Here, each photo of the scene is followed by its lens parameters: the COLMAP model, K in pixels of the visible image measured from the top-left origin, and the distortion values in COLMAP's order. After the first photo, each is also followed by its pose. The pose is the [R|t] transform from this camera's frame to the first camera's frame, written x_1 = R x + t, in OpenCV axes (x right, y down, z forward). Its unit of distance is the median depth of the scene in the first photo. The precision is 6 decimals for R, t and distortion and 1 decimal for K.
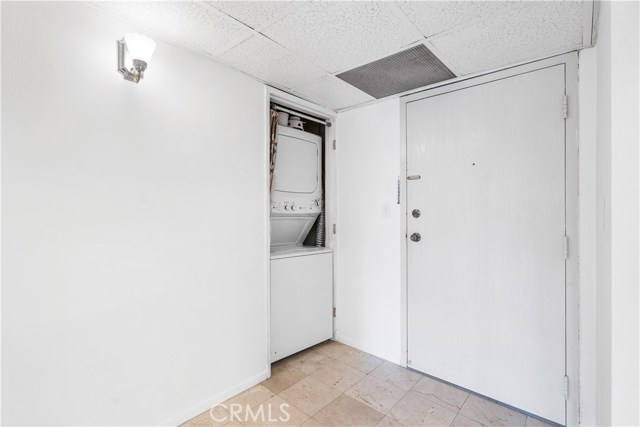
lens RADIAL K [[292.6, 0, 313.4], [0, 292.6, 208.1], [0, 0, 1]] dist [-0.000942, 0.000796]
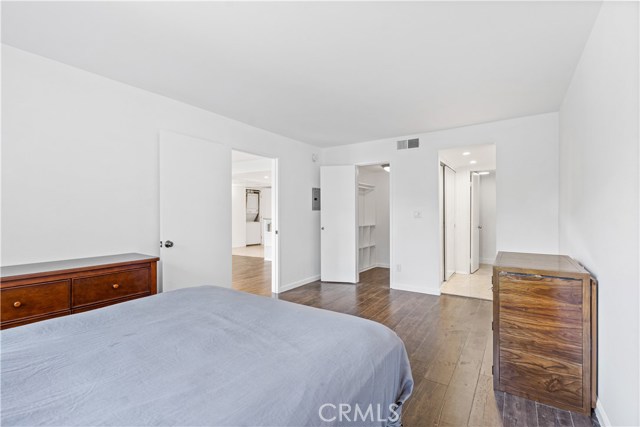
lens RADIAL K [[292.6, 0, 317.6], [0, 292.6, 211.0], [0, 0, 1]] dist [-0.000942, 0.000796]
pose [[0.987453, -0.001648, 0.157905, 0.205055], [0.000768, 0.999984, 0.005630, -0.038674], [-0.157912, -0.005438, 0.987438, -3.218680]]
